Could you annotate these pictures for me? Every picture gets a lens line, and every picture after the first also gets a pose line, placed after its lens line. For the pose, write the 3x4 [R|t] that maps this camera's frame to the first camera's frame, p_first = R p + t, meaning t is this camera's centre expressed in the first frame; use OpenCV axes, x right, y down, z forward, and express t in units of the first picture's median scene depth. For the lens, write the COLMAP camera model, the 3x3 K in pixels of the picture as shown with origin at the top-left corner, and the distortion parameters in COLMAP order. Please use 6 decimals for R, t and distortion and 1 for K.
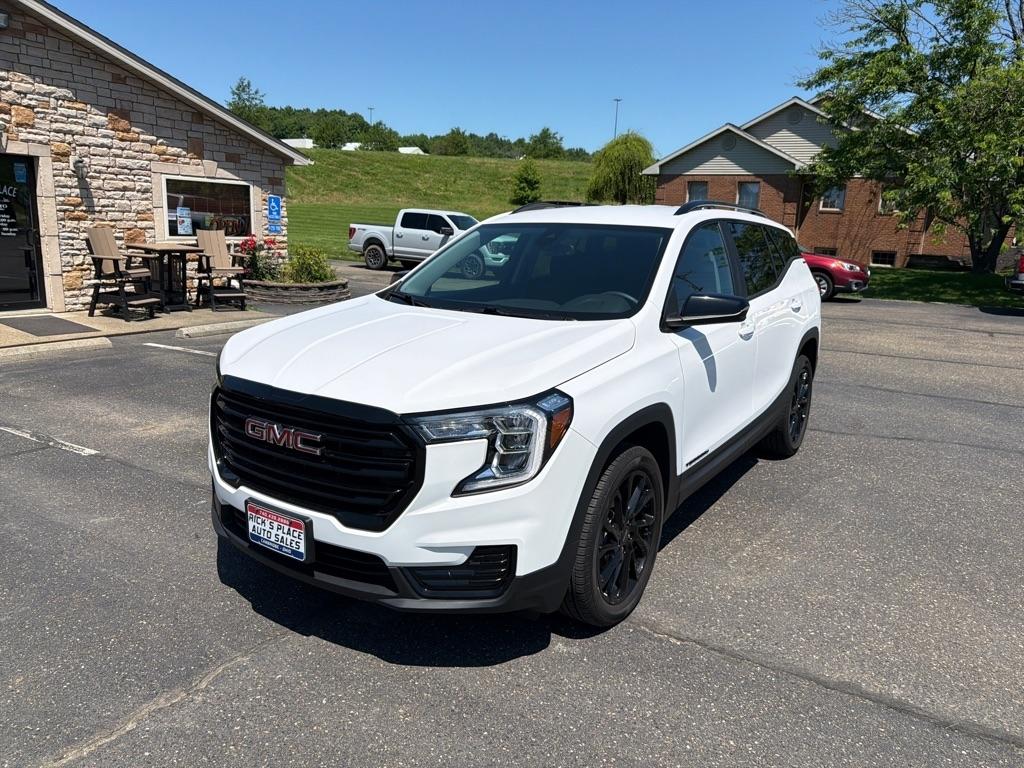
lens RADIAL K [[732.5, 0, 510.6], [0, 732.5, 381.4], [0, 0, 1]] dist [0.000142, -0.004488]
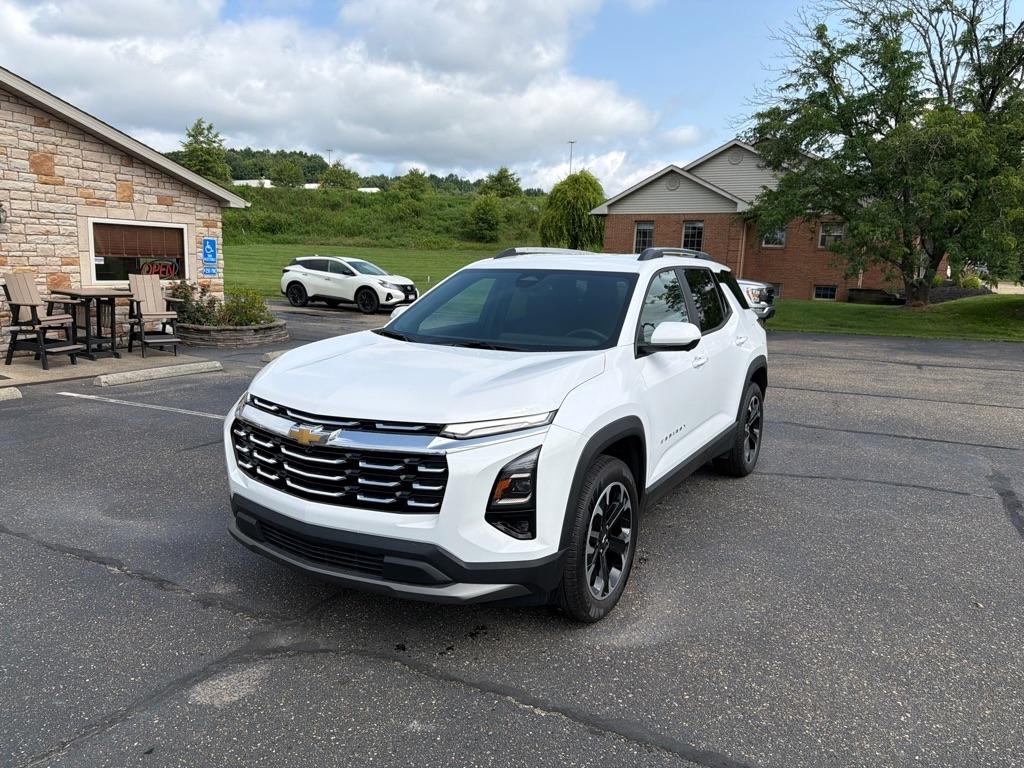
lens RADIAL K [[730.2, 0, 511.1], [0, 730.2, 383.2], [0, 0, 1]] dist [-0.003257, -0.001080]
pose [[0.998609, -0.017749, 0.049646, 0.036217], [0.020065, 0.998715, -0.046547, -0.005876], [-0.048756, 0.047478, 0.997682, 0.011575]]
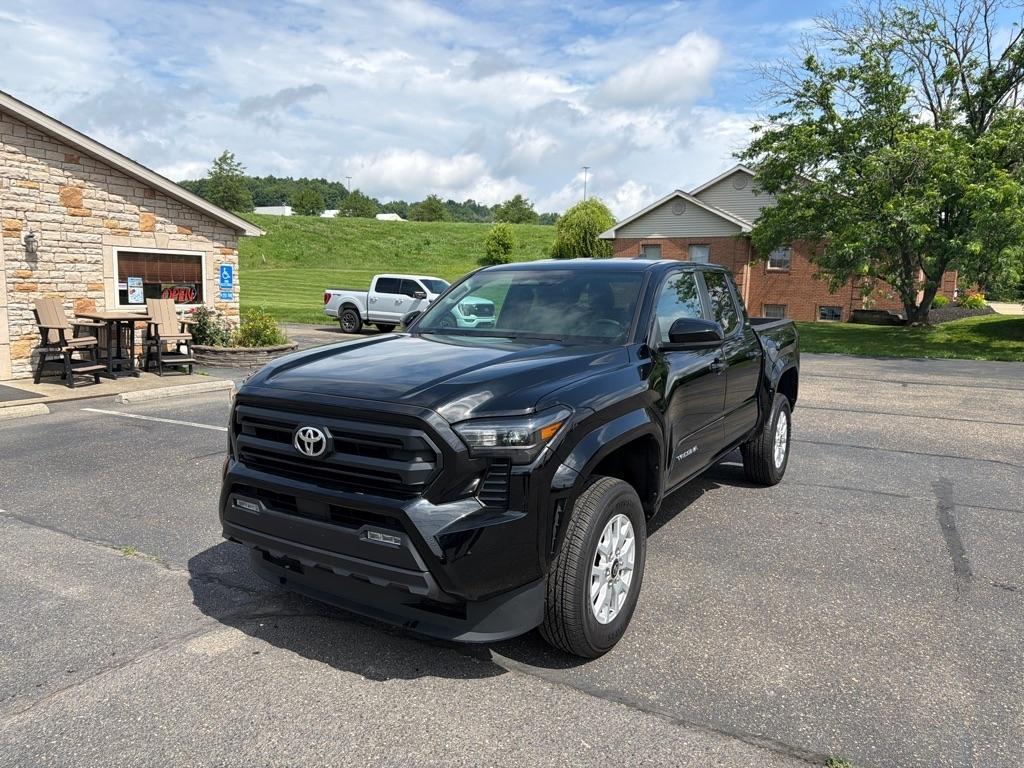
lens RADIAL K [[728.3, 0, 514.0], [0, 728.3, 380.9], [0, 0, 1]] dist [0.003618, -0.008378]
pose [[0.999404, -0.018625, 0.029066, 0.063226], [0.020928, 0.996489, -0.081062, 0.004213], [-0.027454, 0.081622, 0.996285, -0.036937]]
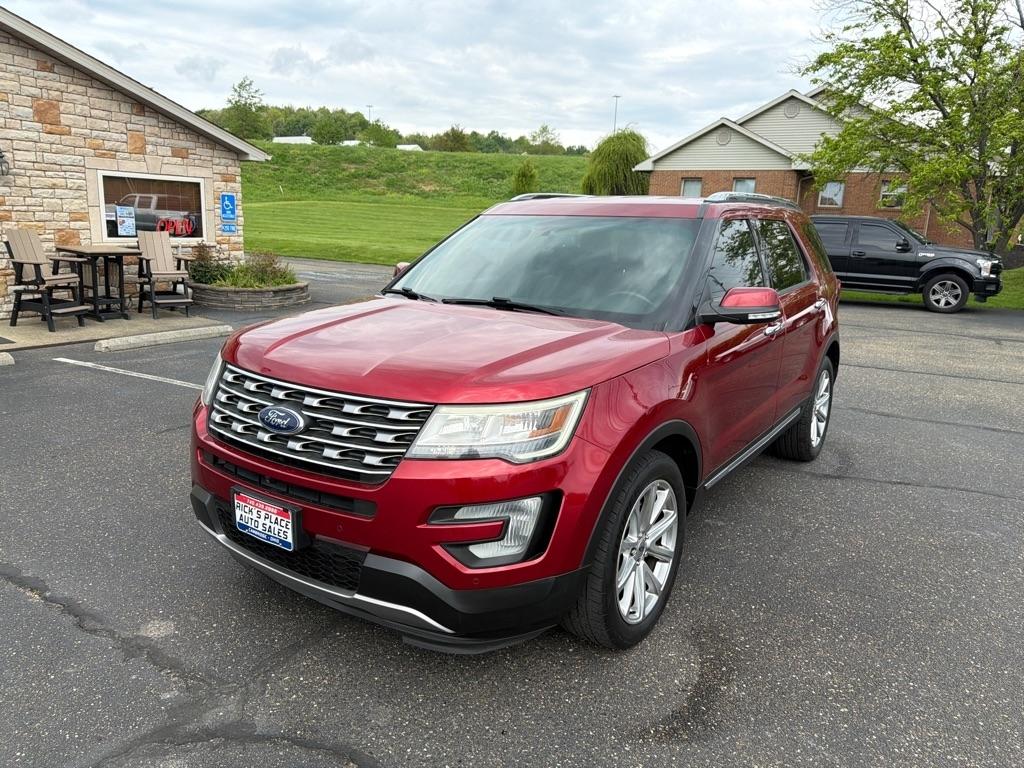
lens RADIAL K [[727.7, 0, 509.6], [0, 727.7, 384.6], [0, 0, 1]] dist [0.000137, -0.005889]
pose [[0.999981, -0.001594, -0.005876, 0.049150], [0.001645, 0.999961, 0.008713, -0.020571], [0.005862, -0.008723, 0.999945, 0.085690]]
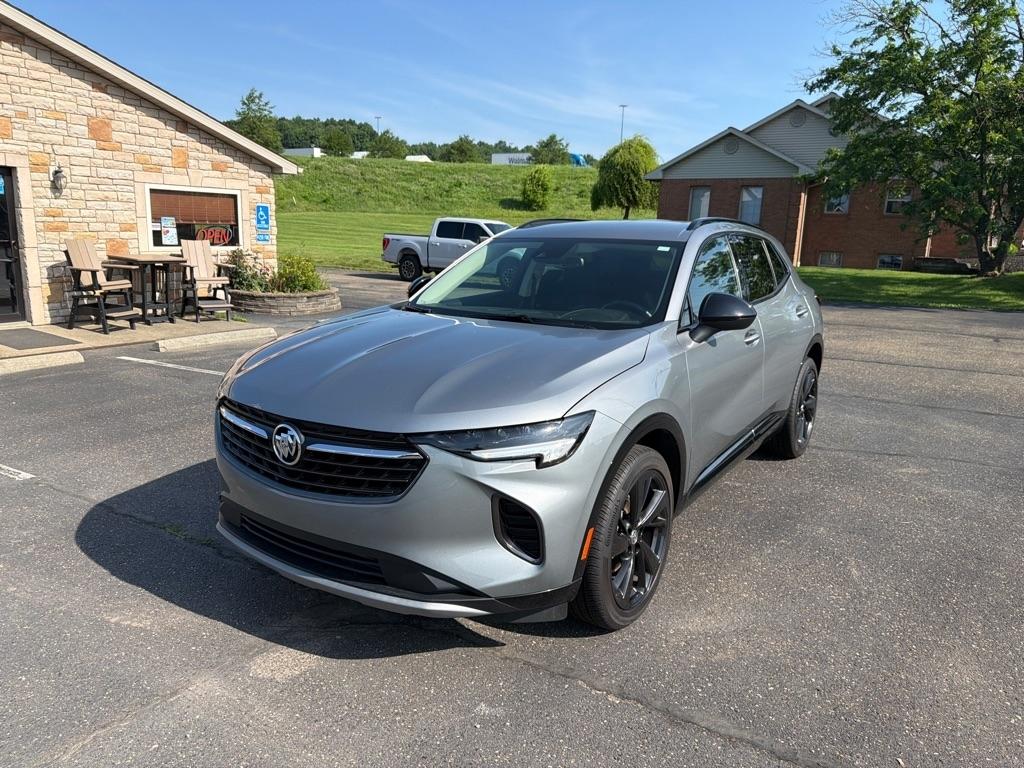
lens RADIAL K [[730.6, 0, 511.1], [0, 730.6, 381.5], [0, 0, 1]] dist [0.001881, -0.006916]
pose [[0.999880, -0.007219, -0.013676, 0.028058], [0.007107, 0.999941, -0.008241, -0.005675], [0.013734, 0.008143, 0.999873, 0.027020]]
